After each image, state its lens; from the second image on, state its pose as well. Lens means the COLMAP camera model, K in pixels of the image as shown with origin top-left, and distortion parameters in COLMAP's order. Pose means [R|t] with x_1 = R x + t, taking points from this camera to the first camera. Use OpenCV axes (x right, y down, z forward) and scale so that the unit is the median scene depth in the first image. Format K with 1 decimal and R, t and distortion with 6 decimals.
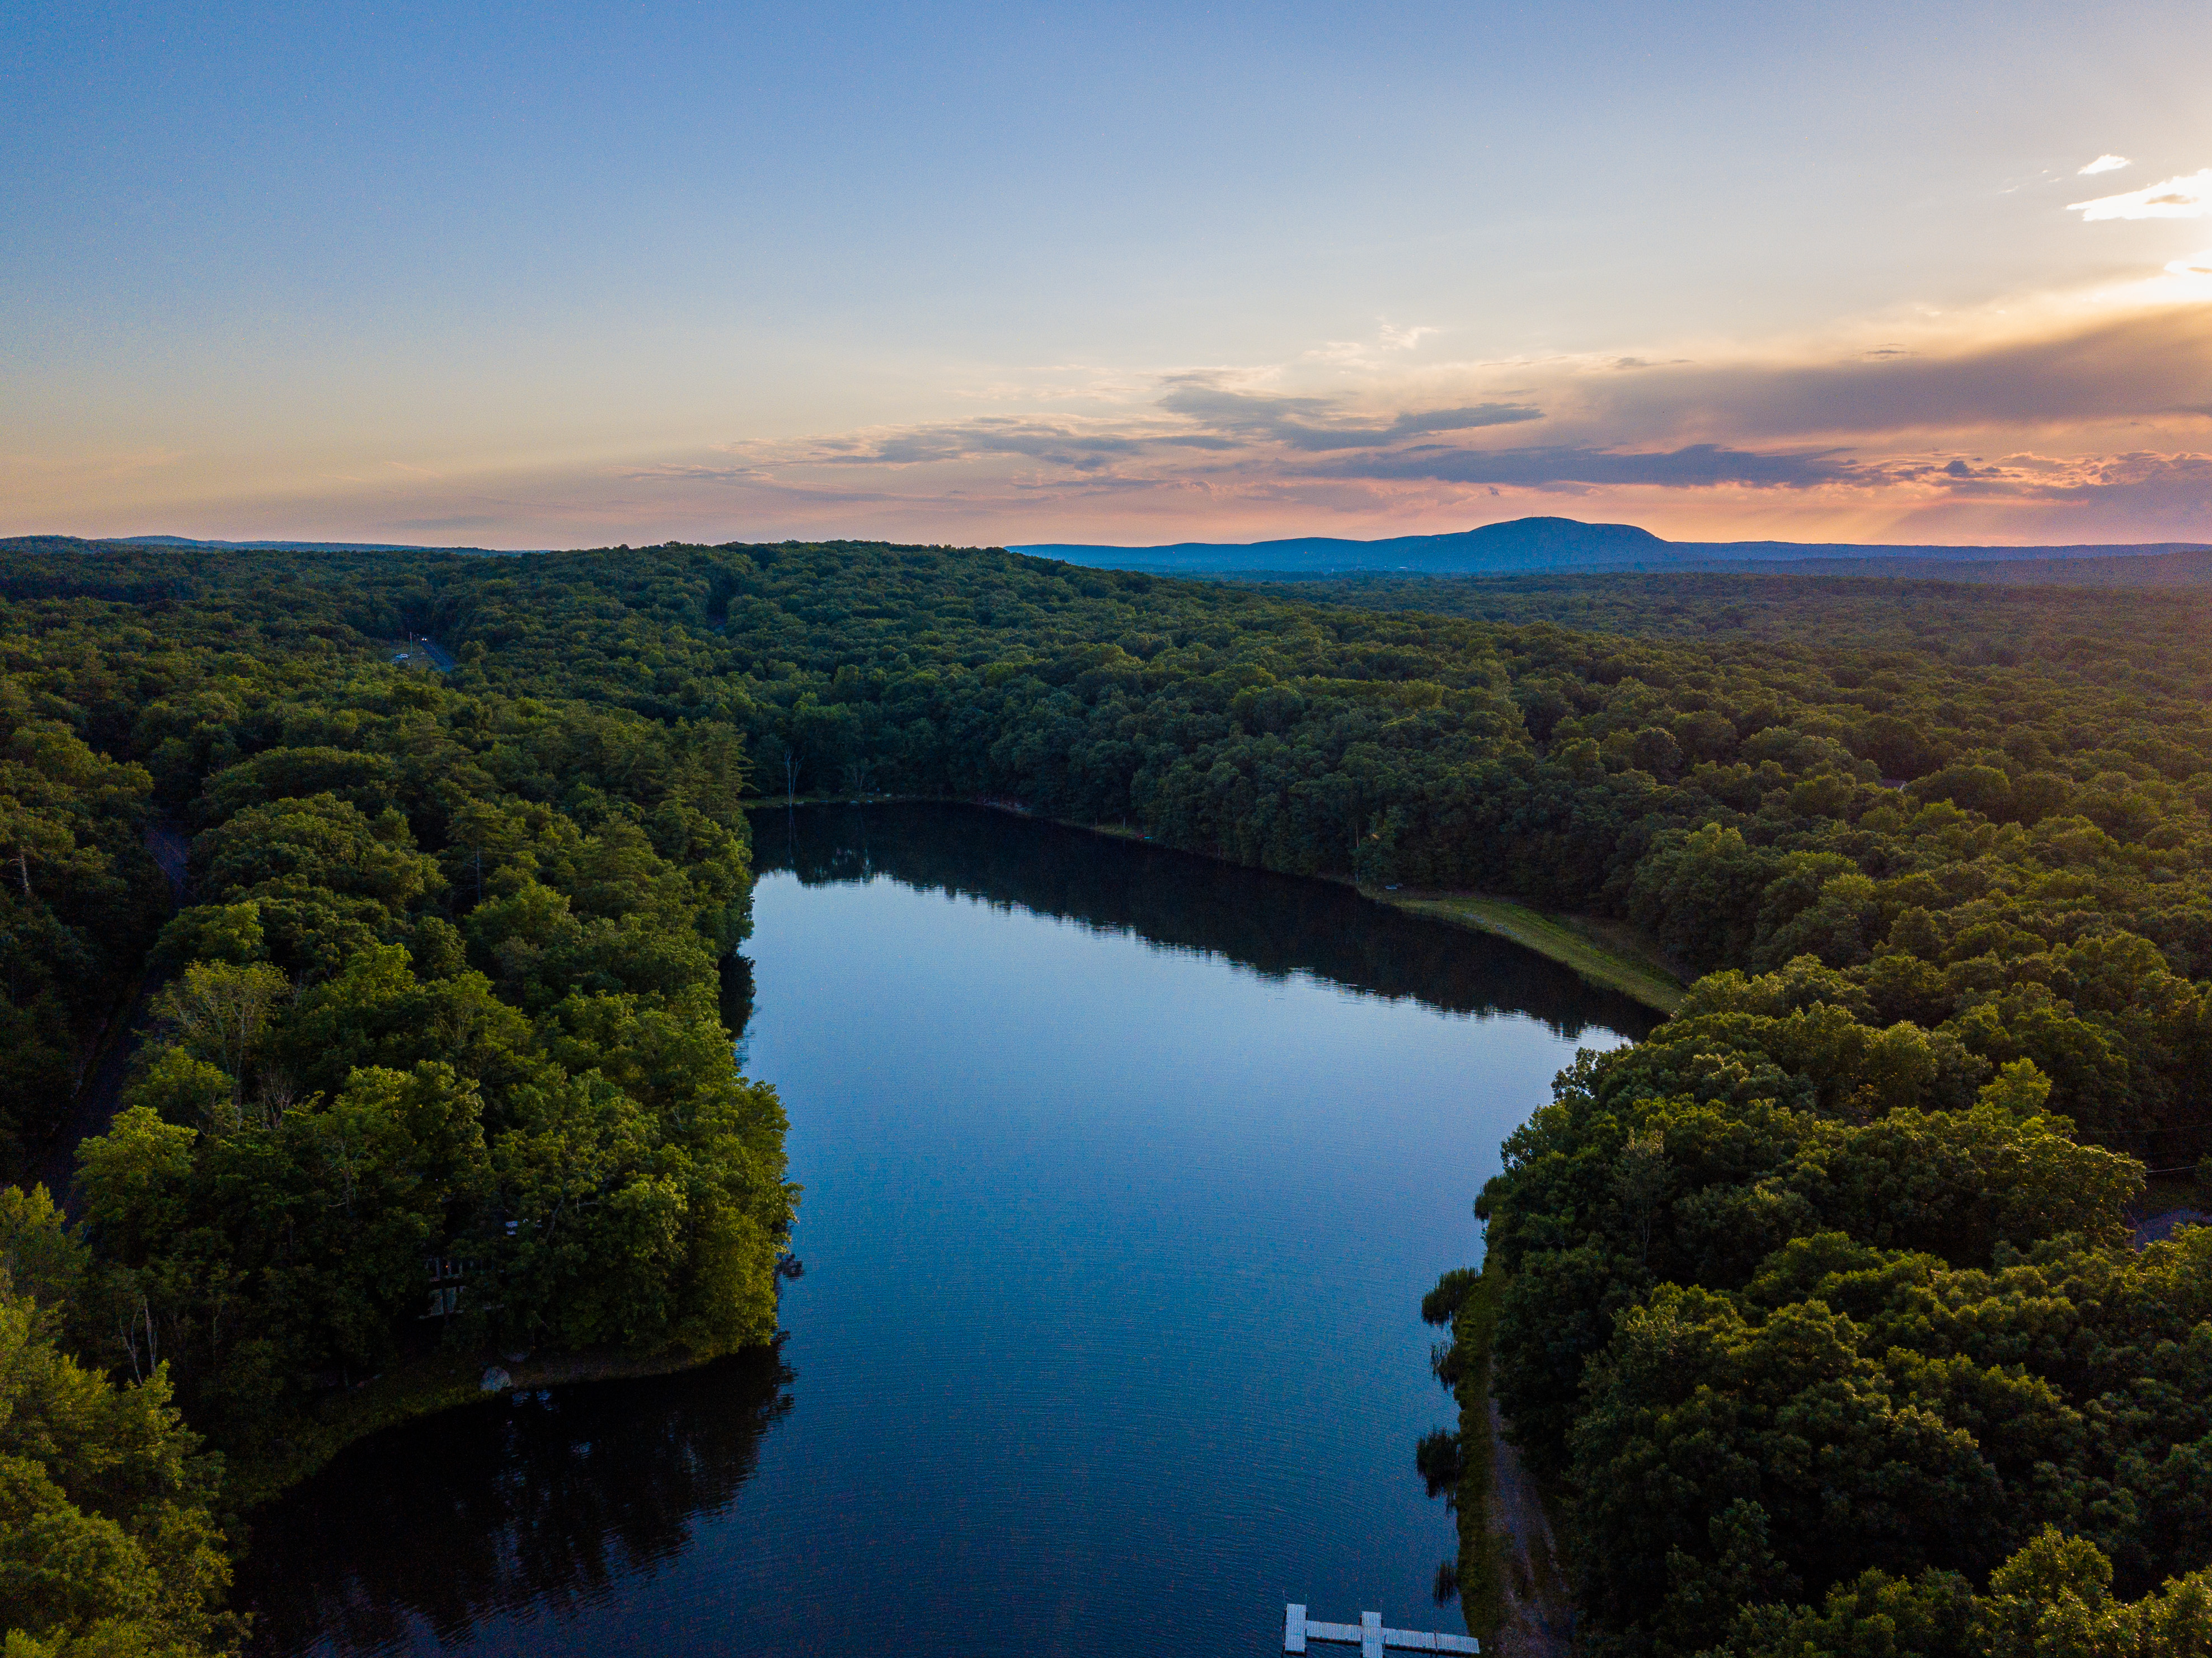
lens RADIAL K [[1738.1, 0, 1106.7], [0, 1738.1, 819.5], [0, 0, 1]] dist [0.054210, -0.039767]
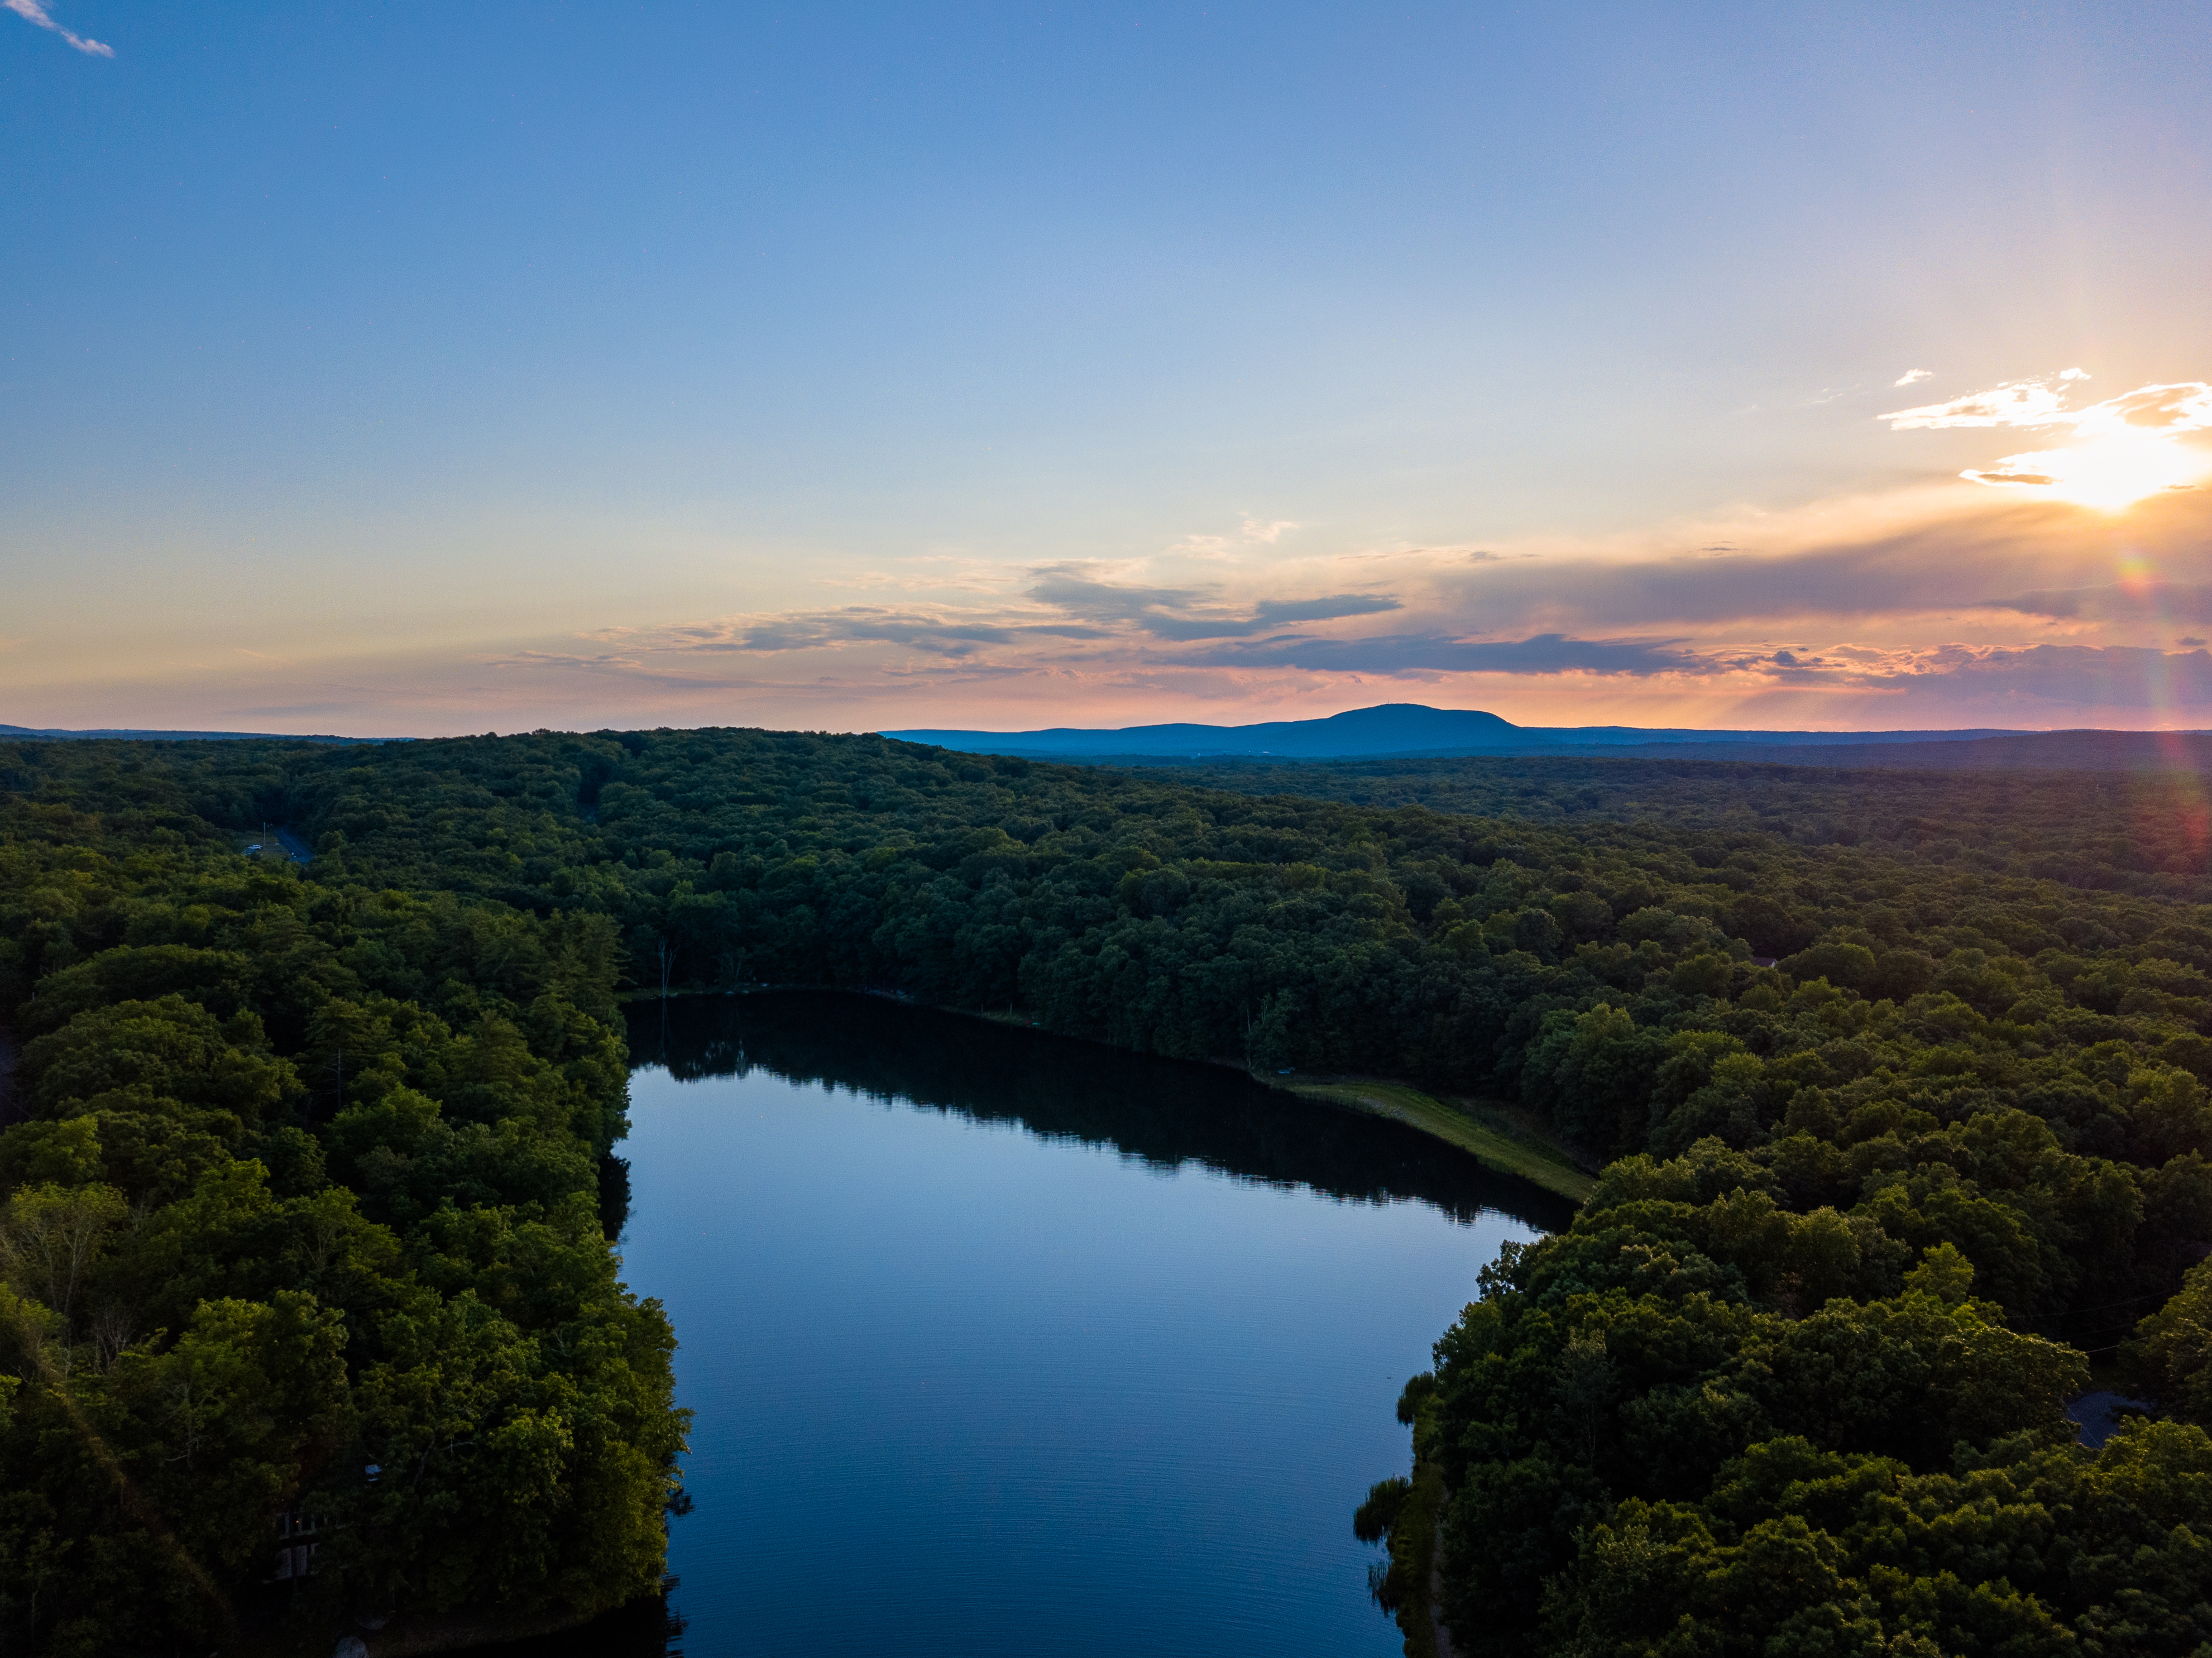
lens RADIAL K [[1735.3, 0, 1106.0], [0, 1735.3, 829.0], [0, 0, 1]] dist [0.050942, -0.012304]
pose [[0.997234, -0.006485, 0.074044, -0.011847], [0.013807, 0.995012, -0.098800, -0.002624], [-0.073034, 0.099549, 0.992349, 0.013155]]
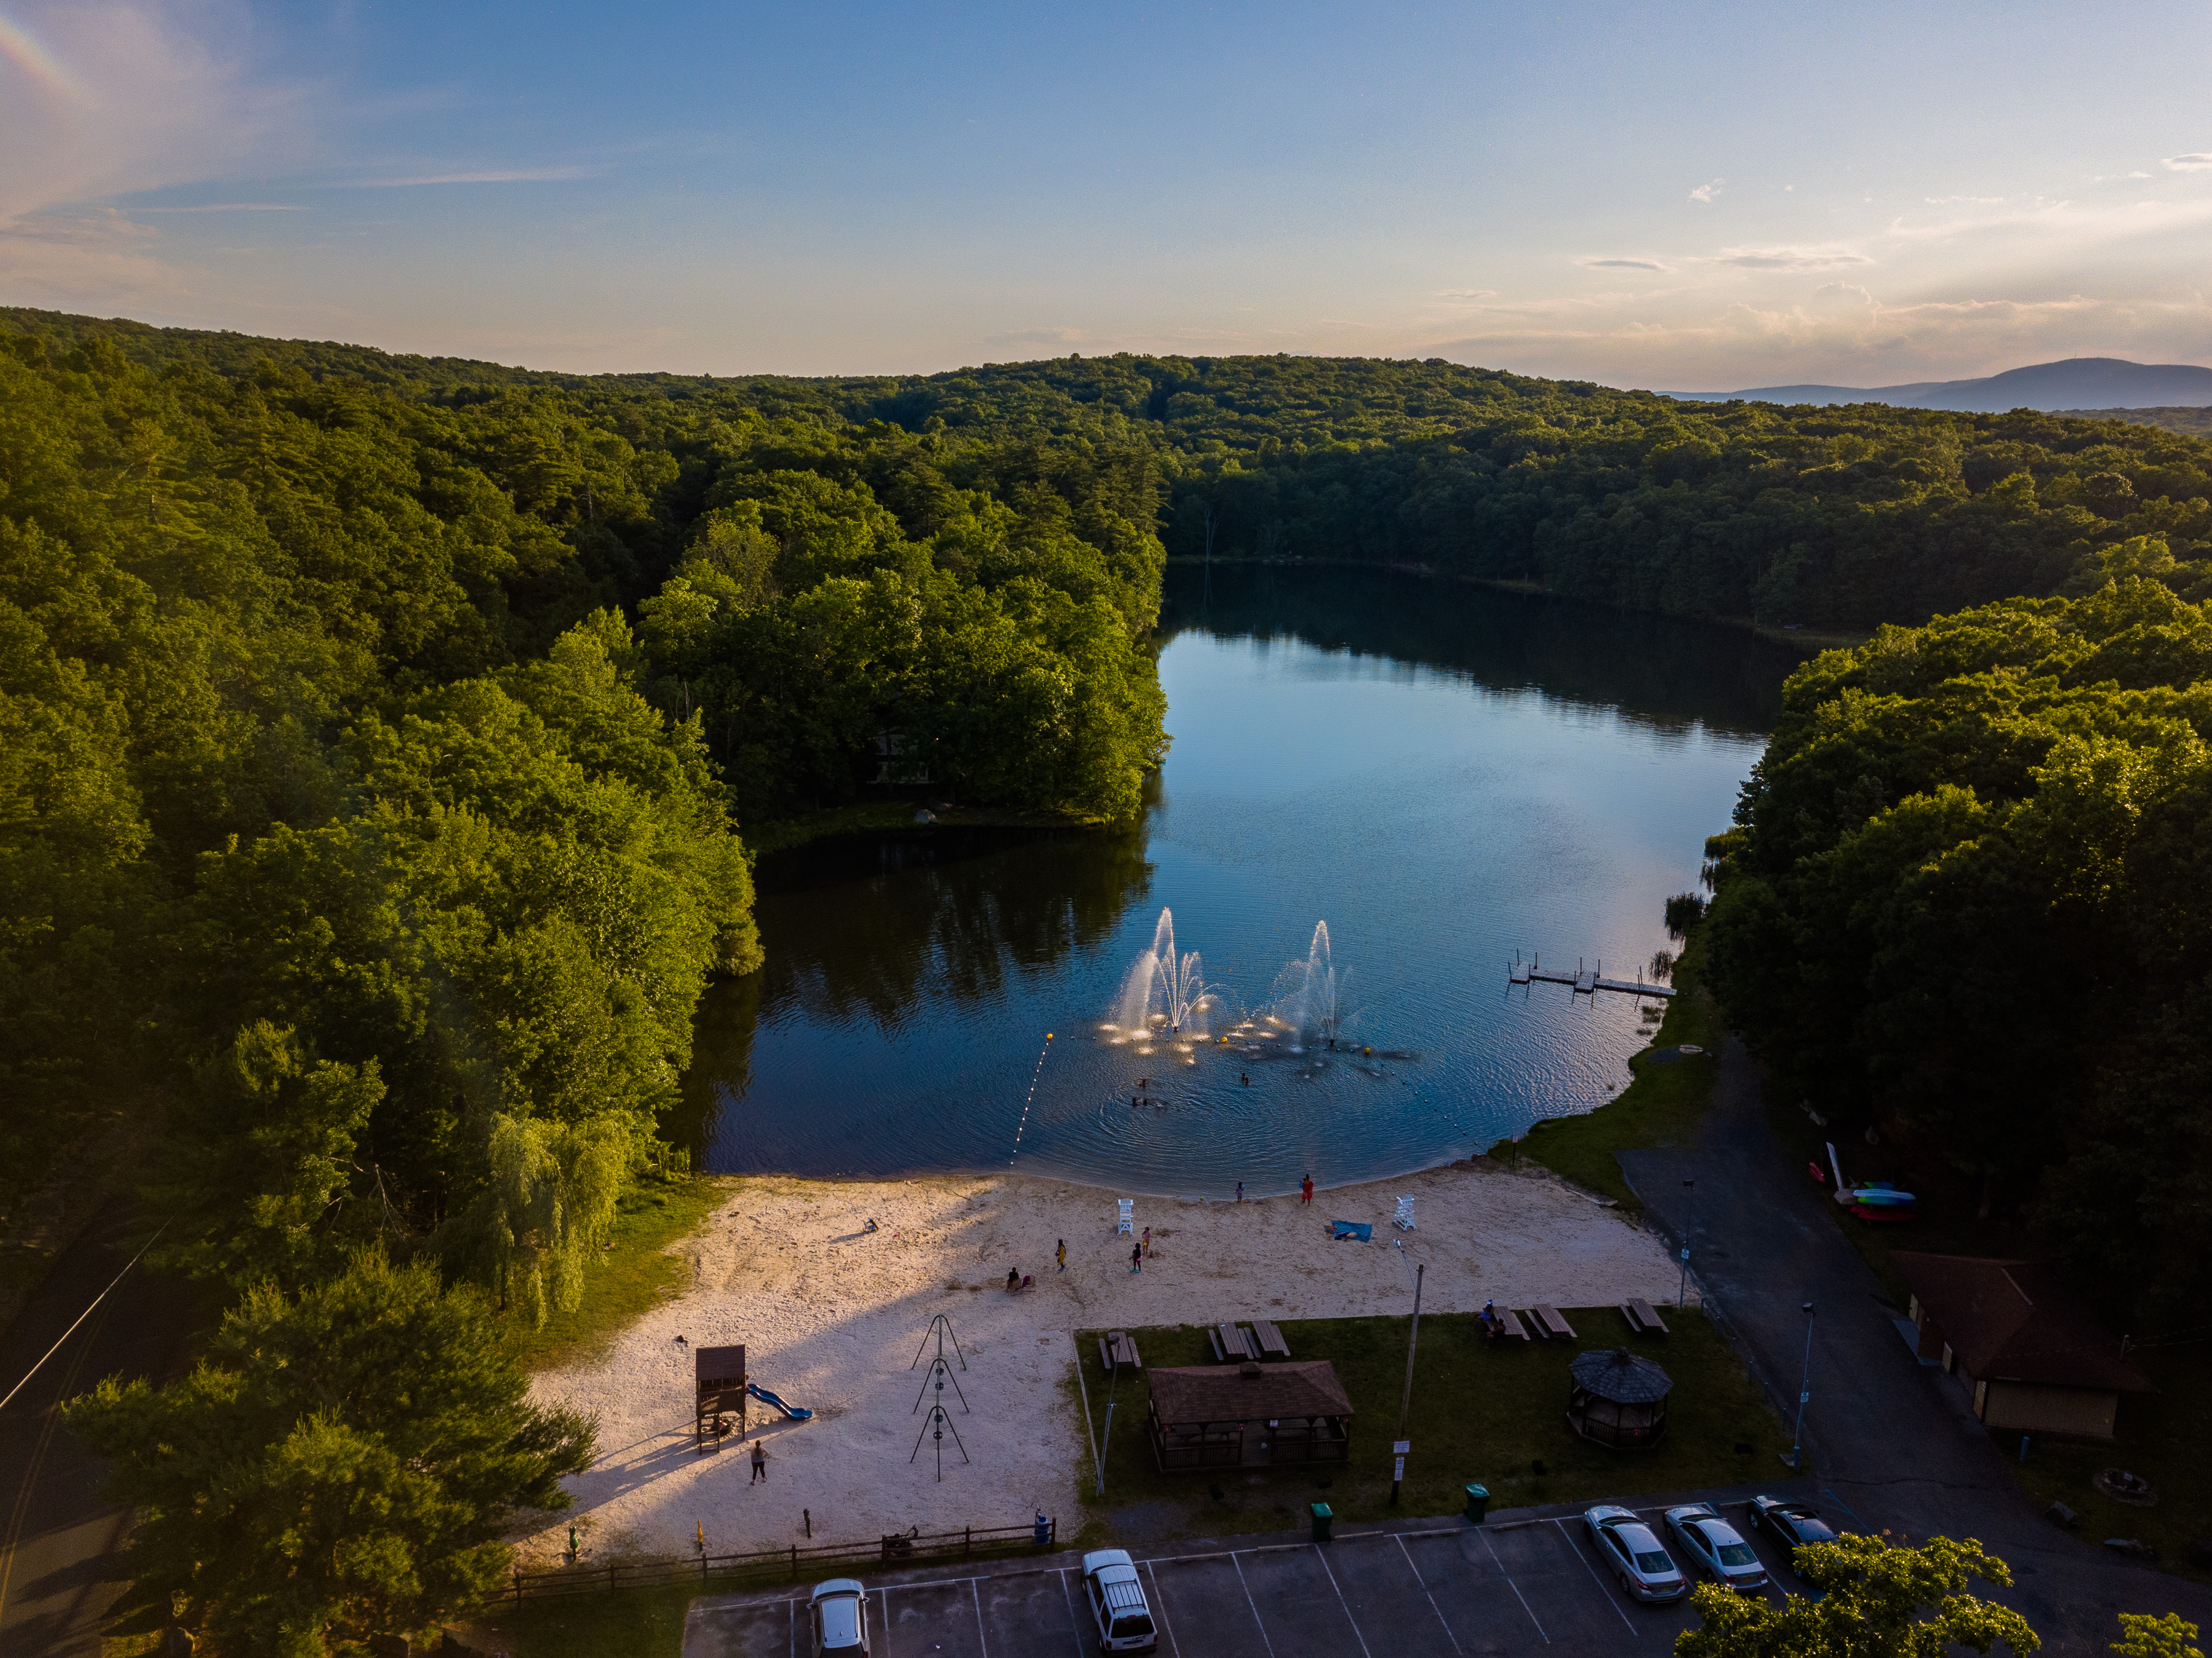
lens RADIAL K [[1738.2, 0, 1106.7], [0, 1738.2, 819.5], [0, 0, 1]] dist [0.054210, -0.039767]
pose [[0.968318, 0.063511, -0.241510, 0.039536], [-0.043483, 0.995226, 0.087376, 0.091958], [0.245906, -0.074107, 0.966457, -0.088179]]
